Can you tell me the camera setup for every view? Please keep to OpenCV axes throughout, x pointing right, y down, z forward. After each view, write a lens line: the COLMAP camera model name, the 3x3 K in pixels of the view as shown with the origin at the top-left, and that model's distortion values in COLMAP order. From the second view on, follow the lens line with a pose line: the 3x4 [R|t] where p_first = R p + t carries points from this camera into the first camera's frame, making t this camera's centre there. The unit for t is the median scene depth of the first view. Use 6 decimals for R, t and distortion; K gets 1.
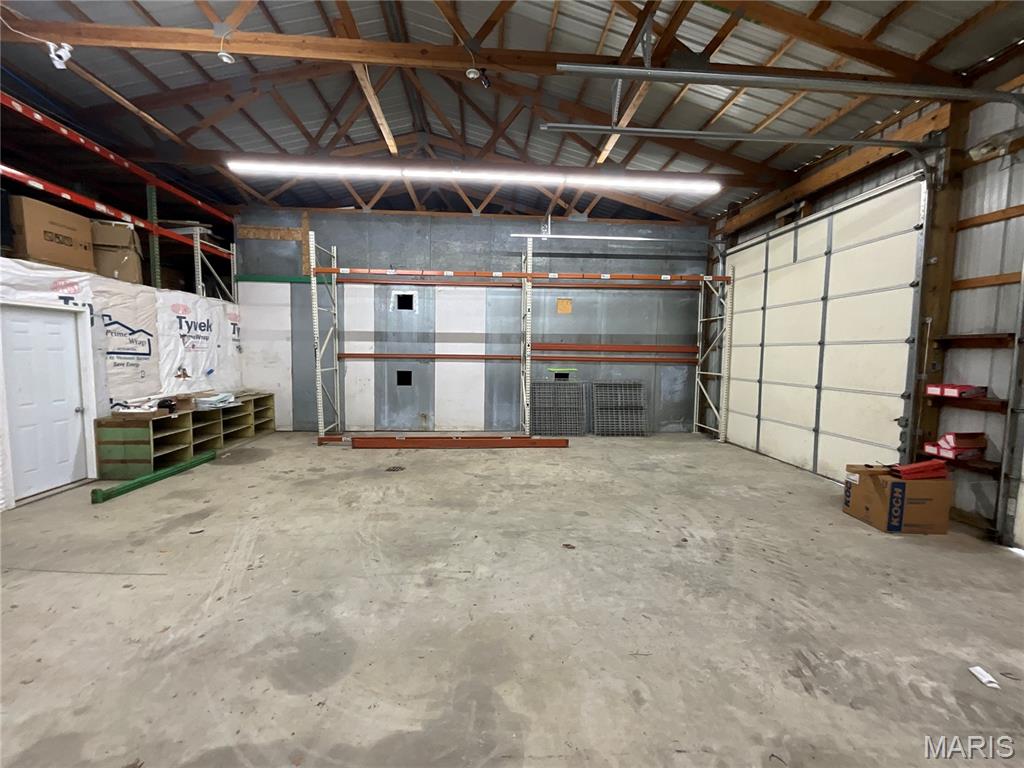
lens RADIAL K [[415.6, 0, 510.6], [0, 415.6, 383.4], [0, 0, 1]] dist [-0.001999, 0.000682]
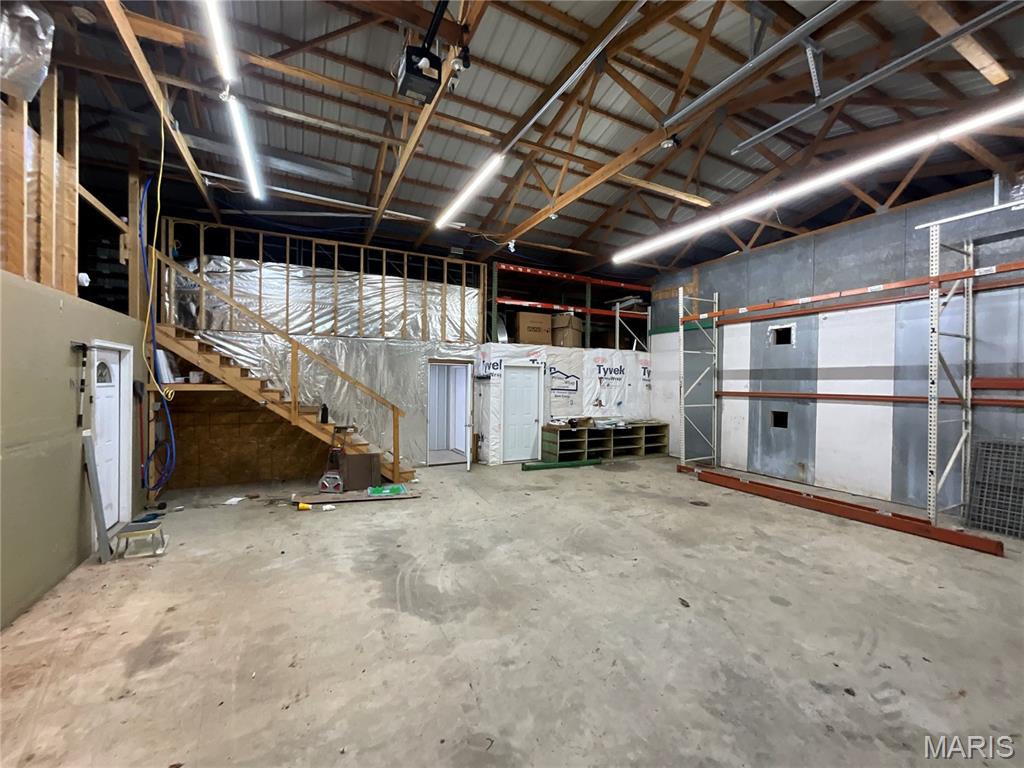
lens RADIAL K [[415.6, 0, 510.6], [0, 415.6, 383.4], [0, 0, 1]] dist [-0.001999, 0.000682]
pose [[0.388170, -0.005902, -0.921569, 0.490193], [-0.076404, 0.996331, -0.038562, -0.015454], [0.918415, 0.085380, 0.386294, 0.146719]]
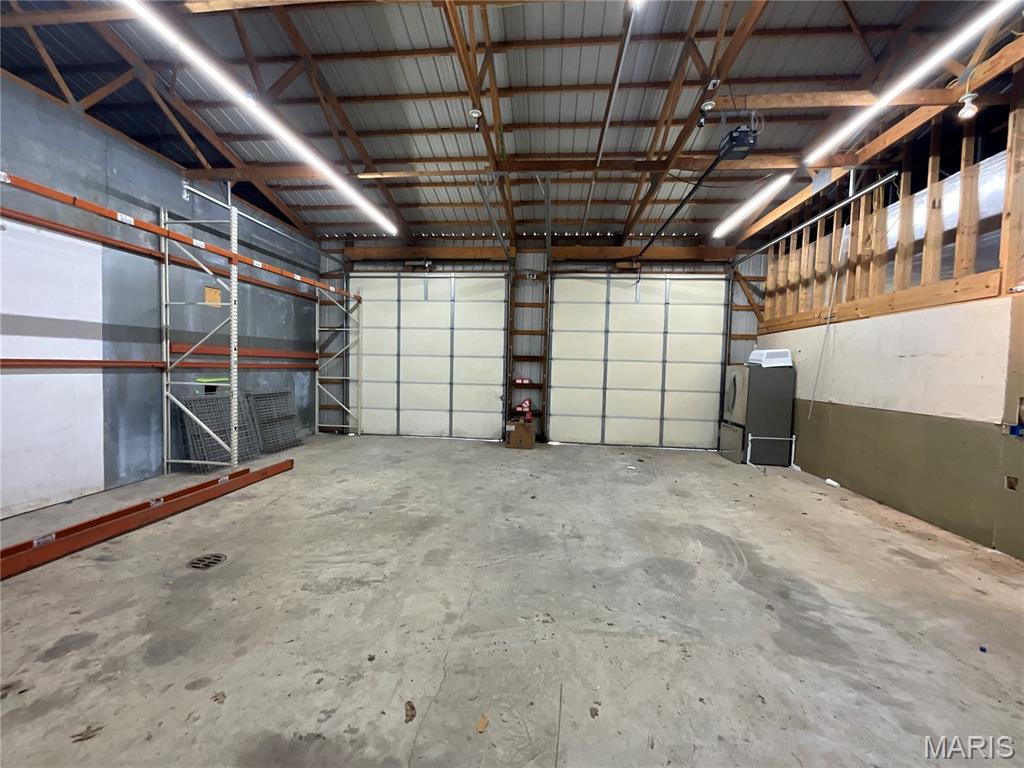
lens RADIAL K [[415.6, 0, 510.6], [0, 415.6, 383.4], [0, 0, 1]] dist [-0.001999, 0.000682]
pose [[0.169321, -0.050159, 0.984284, -0.759155], [0.051519, 0.997789, 0.041985, -0.043940], [-0.984213, 0.043600, 0.171531, 0.472977]]
